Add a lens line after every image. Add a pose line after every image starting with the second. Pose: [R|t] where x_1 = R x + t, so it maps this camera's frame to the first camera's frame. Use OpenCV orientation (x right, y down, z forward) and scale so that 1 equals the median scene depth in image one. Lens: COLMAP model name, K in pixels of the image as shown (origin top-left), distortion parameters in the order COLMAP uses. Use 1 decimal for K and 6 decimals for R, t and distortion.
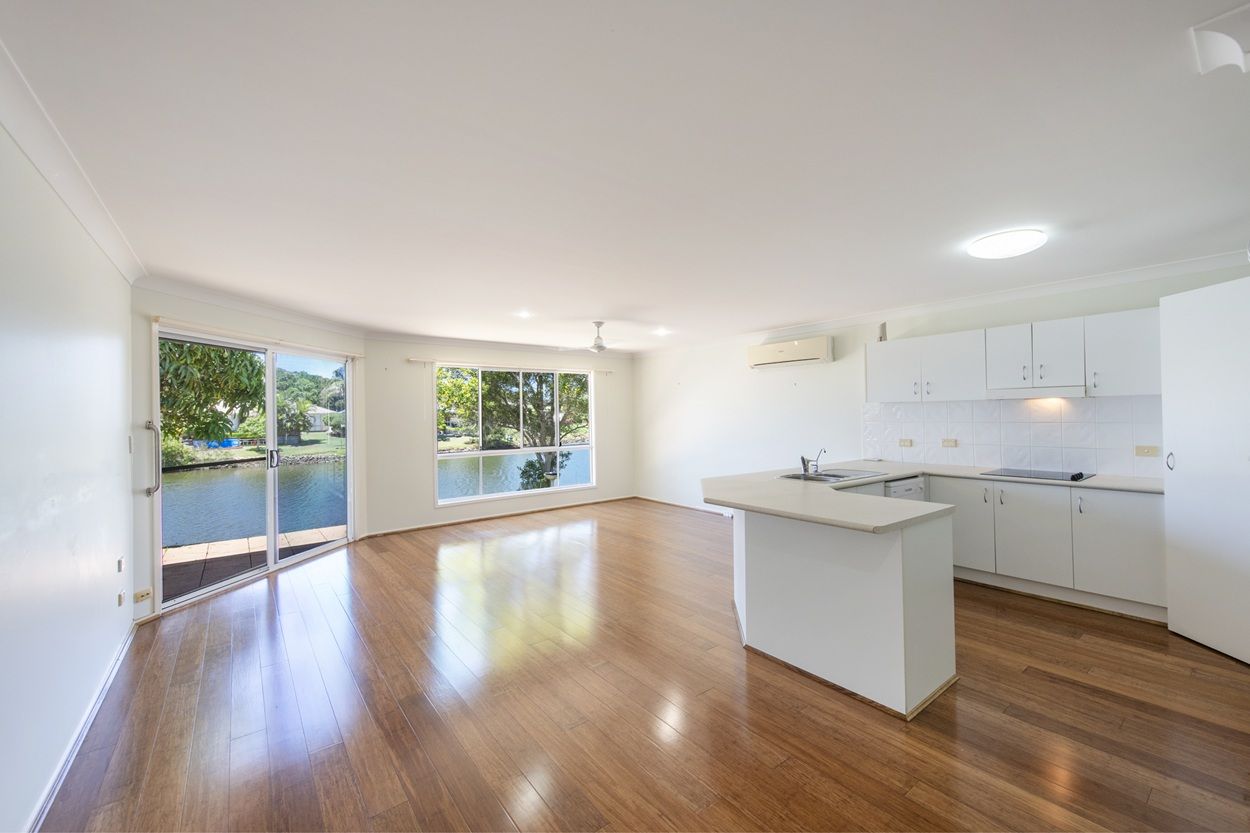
lens RADIAL K [[492.0, 0, 623.0], [0, 492.0, 416.7], [0, 0, 1]] dist [0.004390, 0.000182]
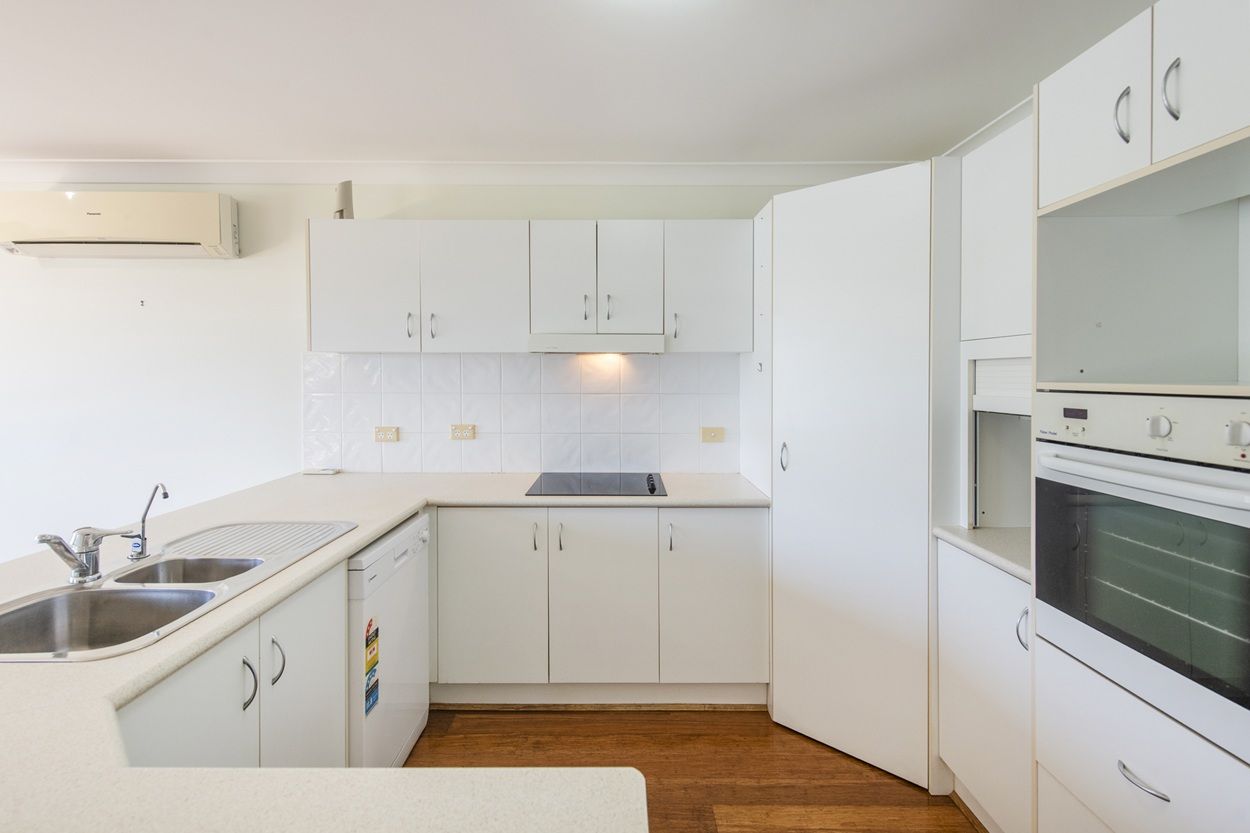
lens RADIAL K [[589.4, 0, 607.7], [0, 589.4, 379.8], [0, 0, 1]] dist [0.005151, -0.000221]
pose [[0.617455, 0.003274, 0.786600, 0.277858], [-0.007611, 0.999969, 0.001812, -0.006222], [-0.786570, -0.007105, 0.617461, 0.526472]]
